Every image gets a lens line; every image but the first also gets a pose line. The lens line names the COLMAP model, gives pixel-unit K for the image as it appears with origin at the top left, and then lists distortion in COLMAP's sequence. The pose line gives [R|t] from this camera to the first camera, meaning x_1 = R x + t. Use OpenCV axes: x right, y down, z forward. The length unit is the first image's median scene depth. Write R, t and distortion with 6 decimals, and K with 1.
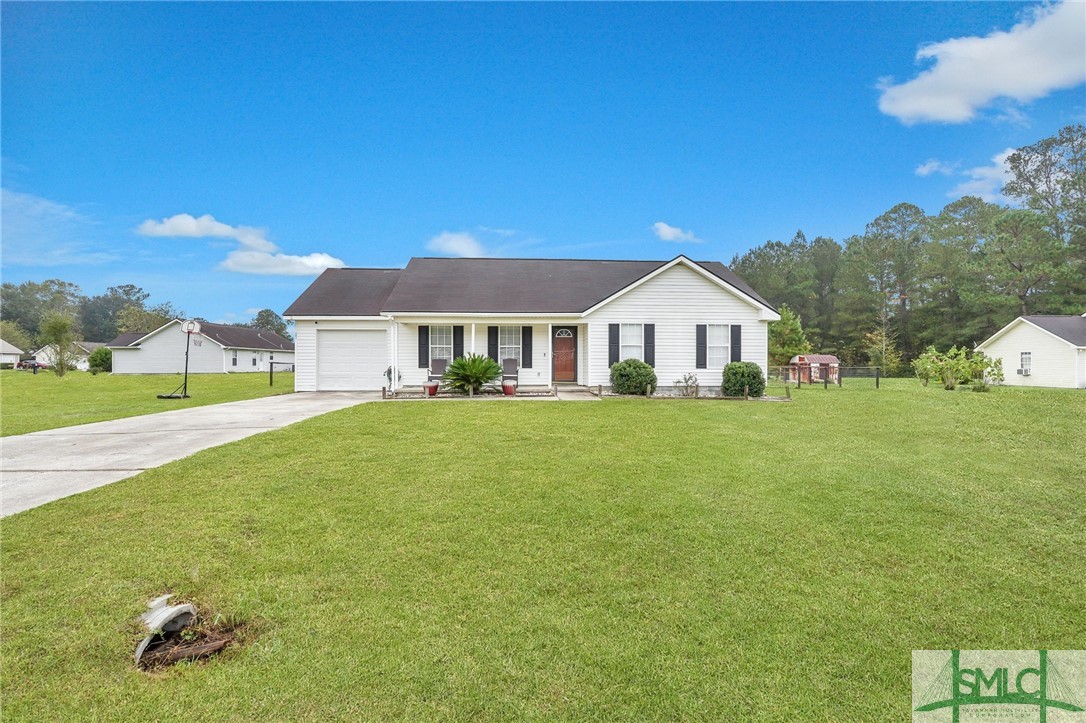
lens RADIAL K [[477.5, 0, 543.0], [0, 477.5, 361.5], [0, 0, 1]] dist [-0.001697, -0.000082]
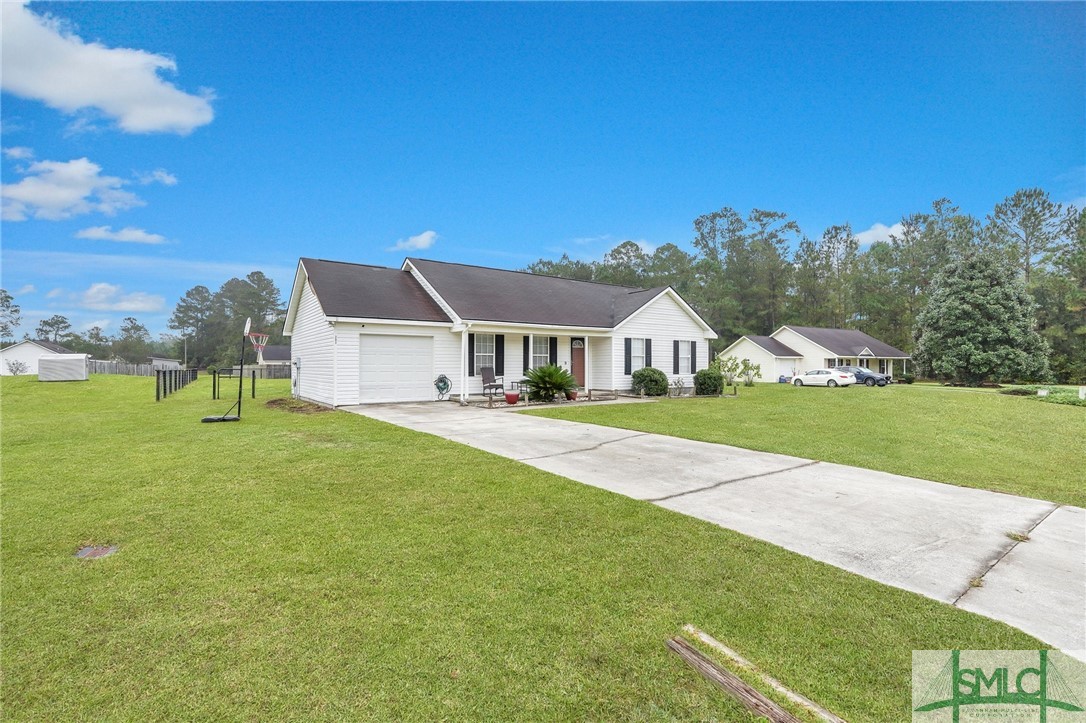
lens RADIAL K [[496.5, 0, 543.0], [0, 496.5, 361.5], [0, 0, 1]] dist [-0.000636, -0.000099]
pose [[0.841047, 0.003635, 0.540950, -0.696496], [0.000712, 0.999969, -0.007826, -0.009404], [-0.540962, 0.006967, 0.841018, 0.063331]]
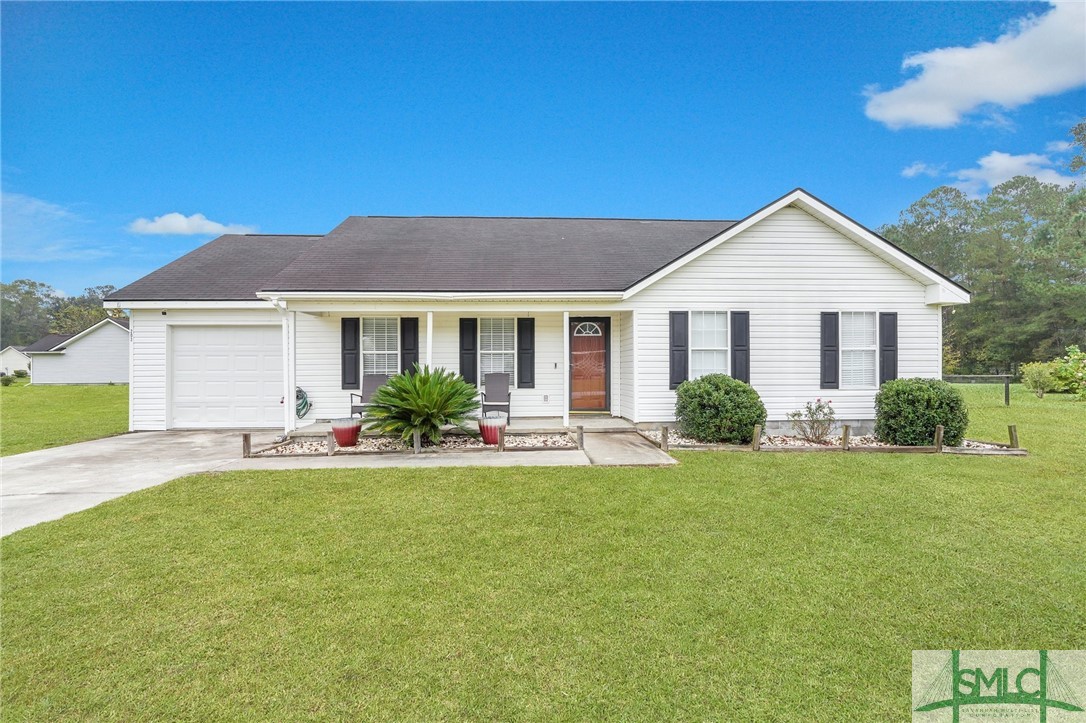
lens RADIAL K [[477.5, 0, 543.0], [0, 477.5, 361.5], [0, 0, 1]] dist [-0.001697, -0.000082]
pose [[0.999976, -0.005909, -0.003596, -0.010444], [0.005904, 0.999982, -0.001361, -0.019307], [0.003604, 0.001340, 0.999993, 0.423315]]
